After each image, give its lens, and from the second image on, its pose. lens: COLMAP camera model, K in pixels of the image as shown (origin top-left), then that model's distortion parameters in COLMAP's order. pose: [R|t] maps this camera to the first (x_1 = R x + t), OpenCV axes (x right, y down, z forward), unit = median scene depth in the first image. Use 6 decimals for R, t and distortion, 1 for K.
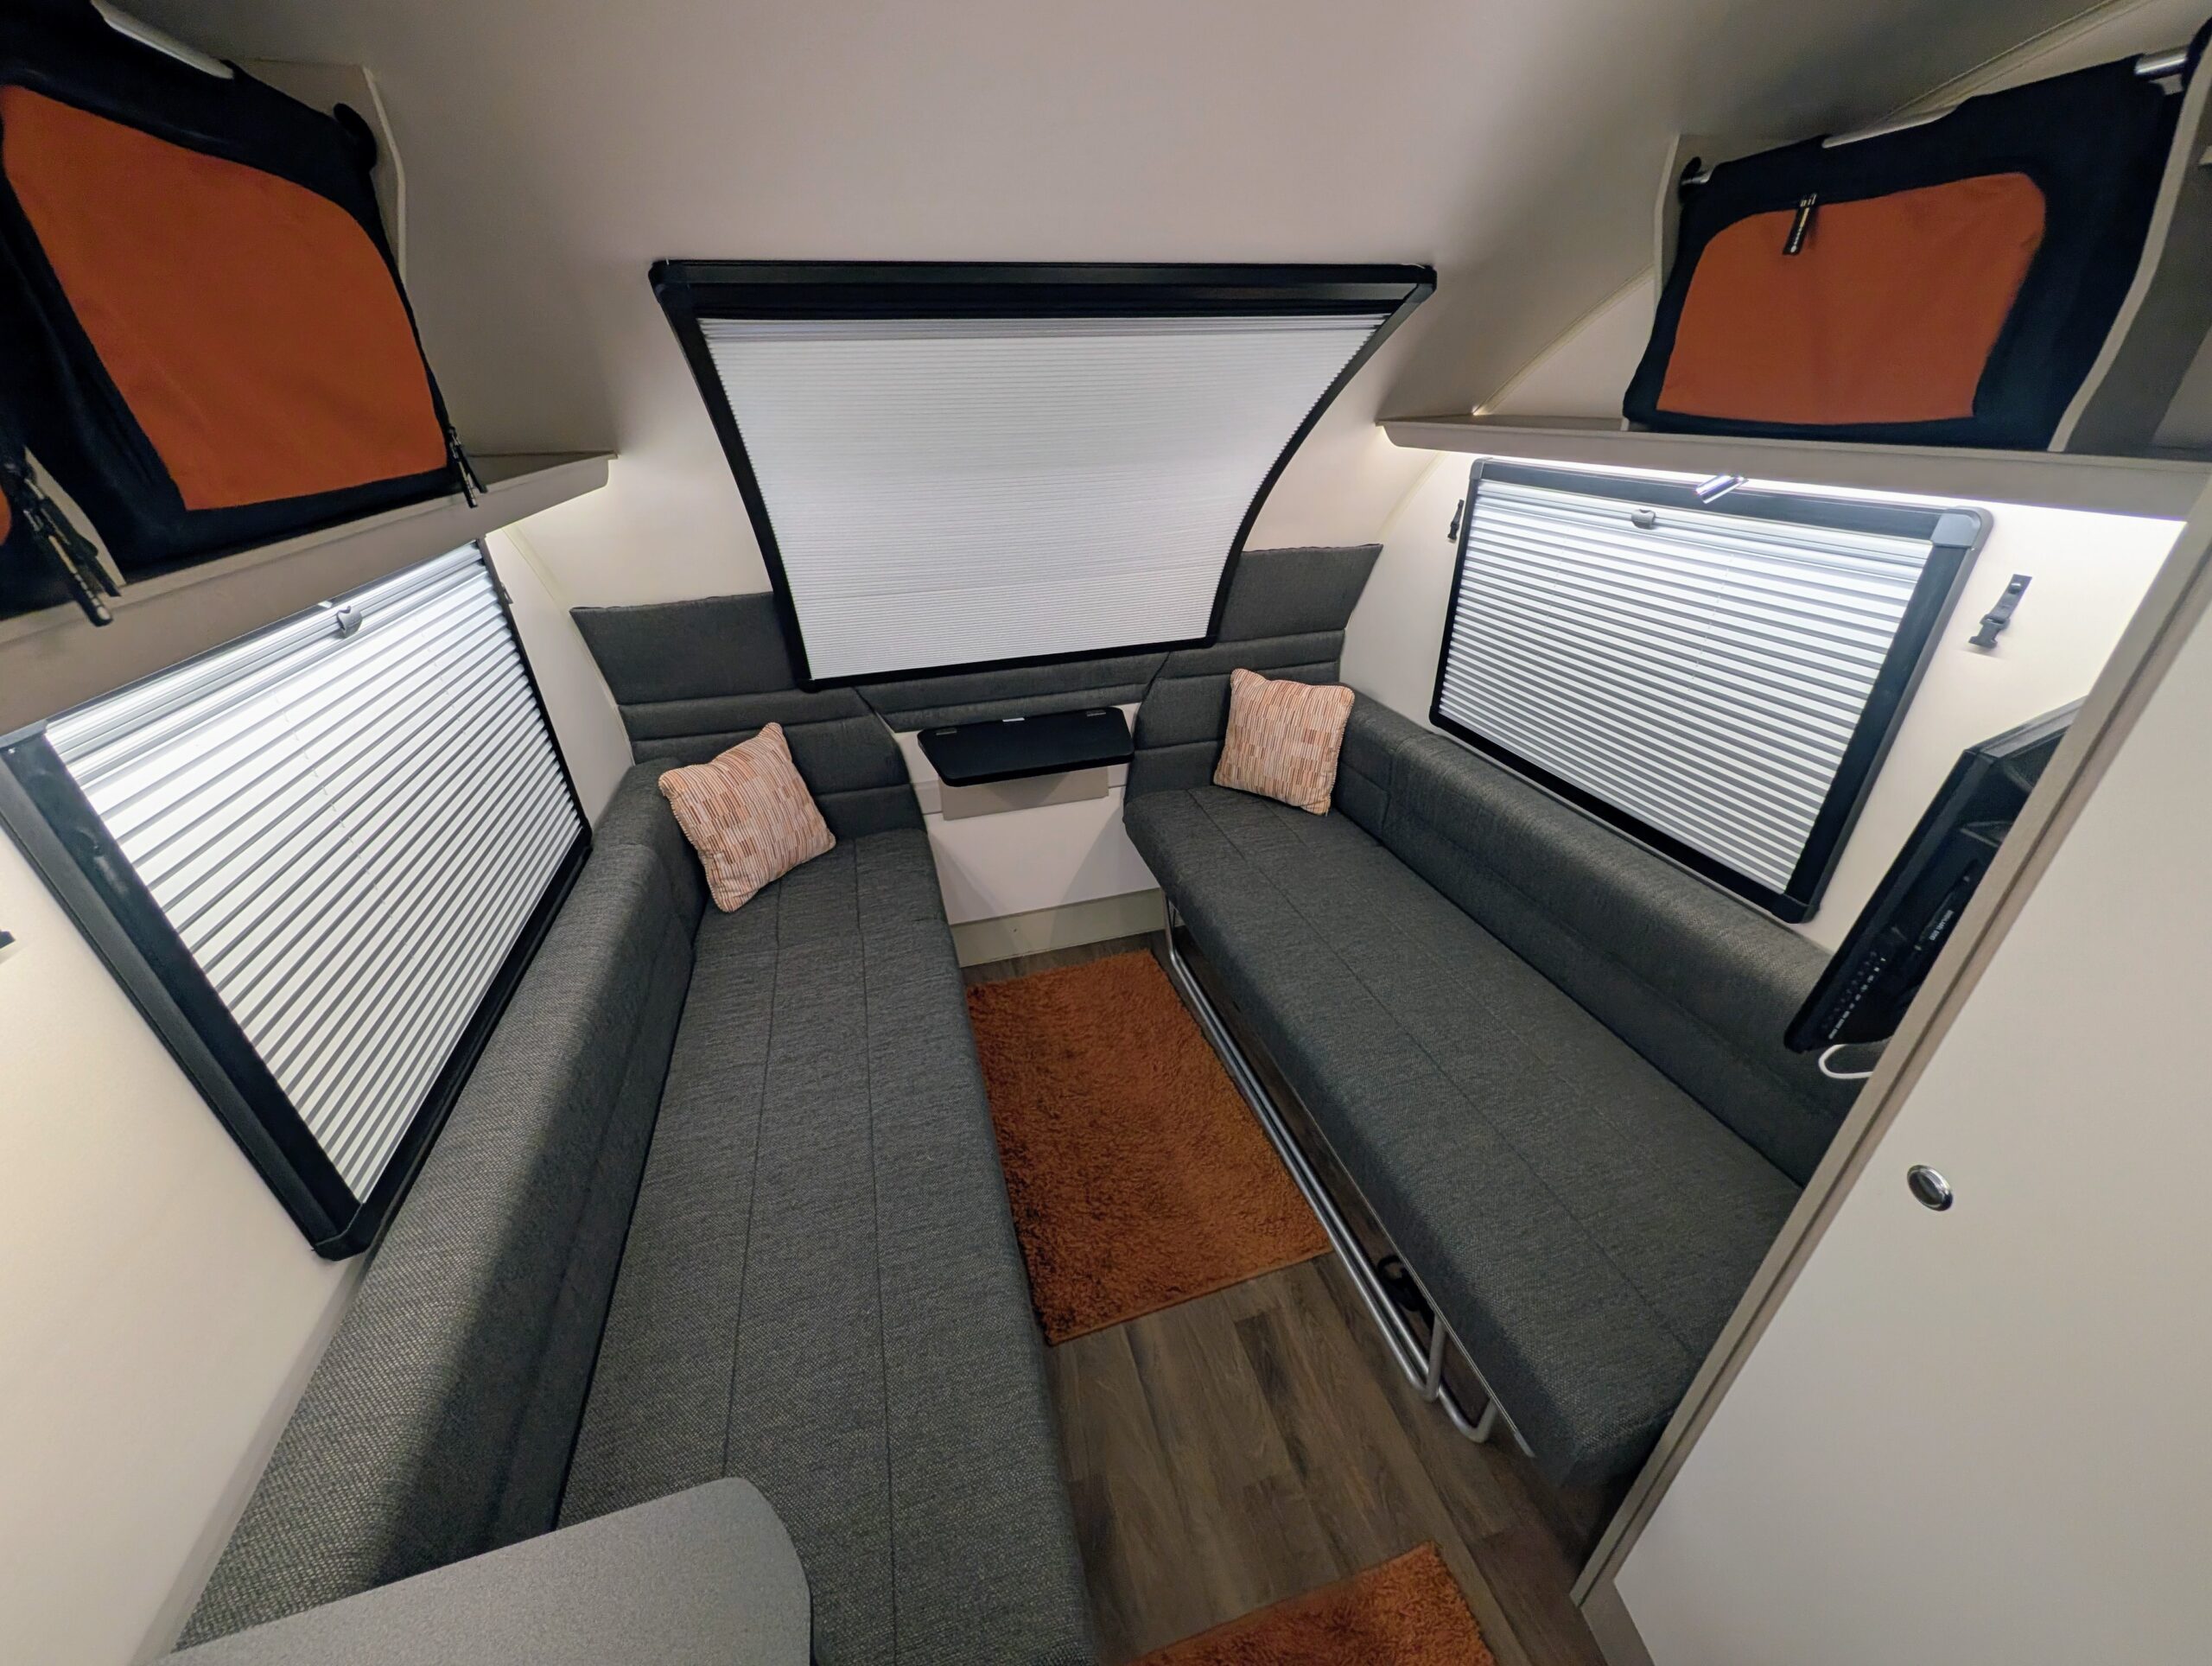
lens RADIAL K [[827.0, 0, 1105.9], [0, 827.0, 824.0], [0, 0, 1]] dist [0.001053, 0.000253]
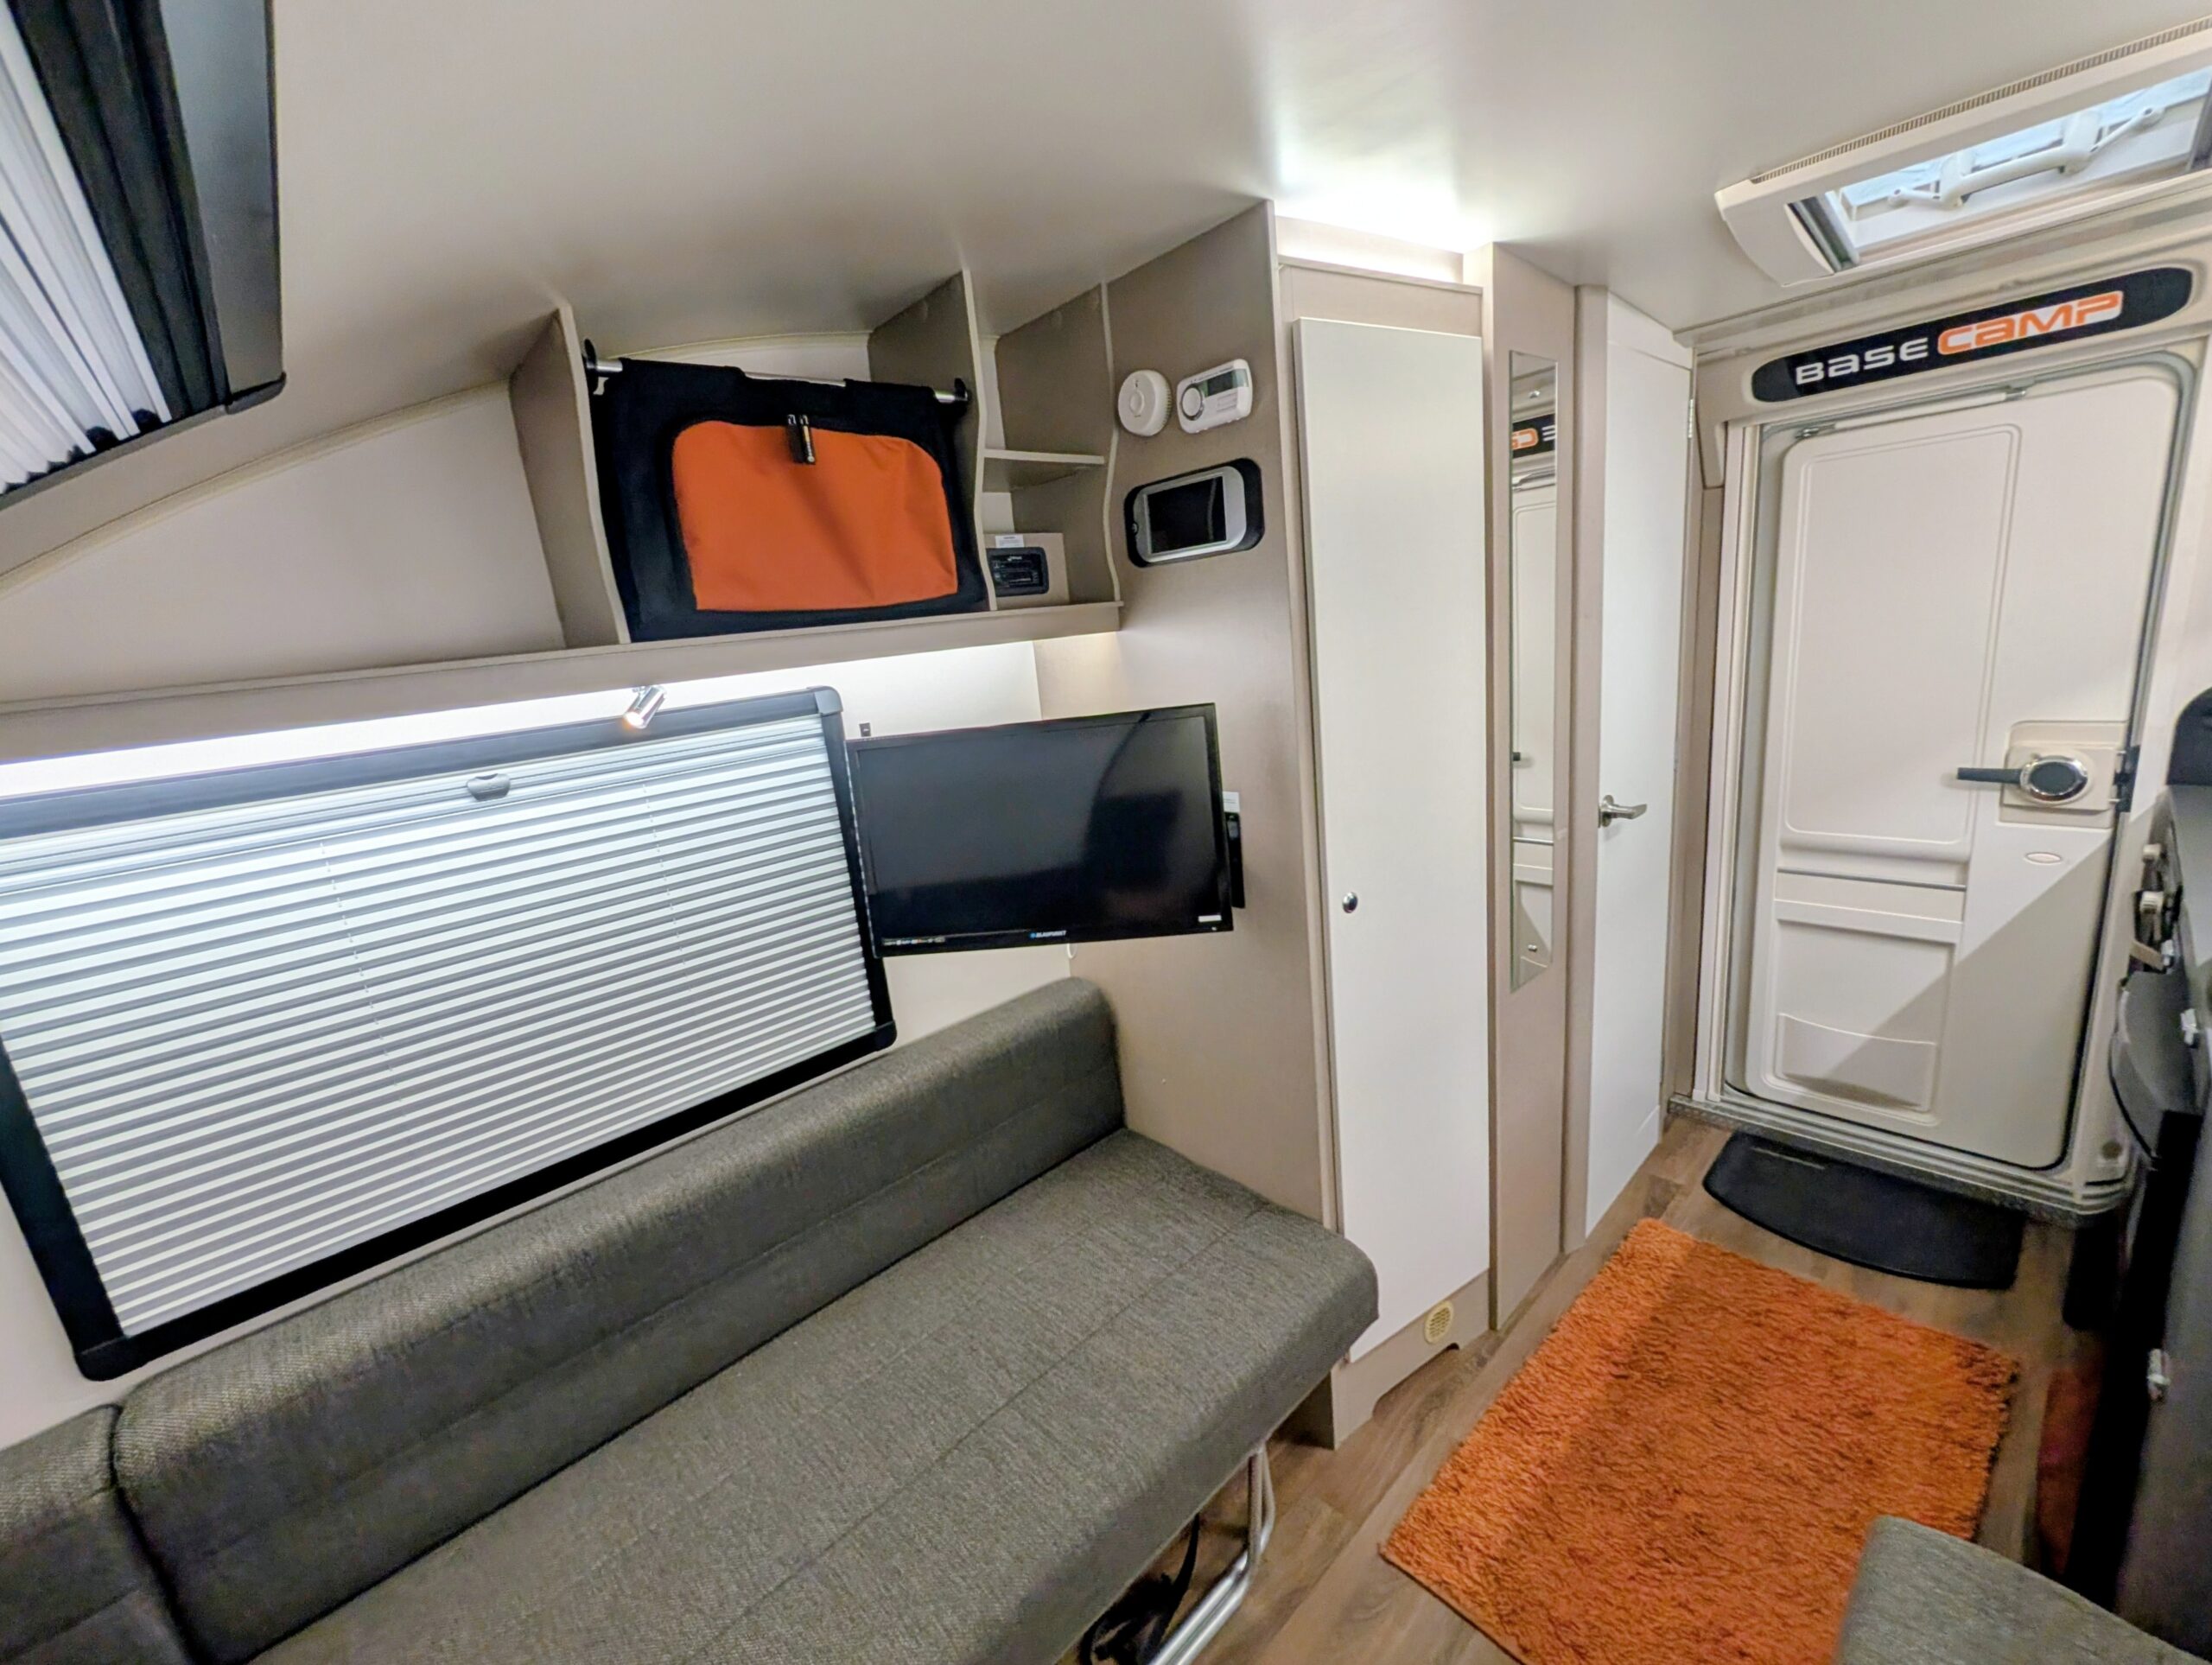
lens RADIAL K [[917.3, 0, 1107.9], [0, 917.3, 837.8], [0, 0, 1]] dist [0.001055, 0.000029]
pose [[-0.439033, -0.141022, 0.887335, -0.442323], [0.519230, 0.766166, 0.378669, -0.534862], [-0.733246, 0.626979, -0.263149, 1.259085]]
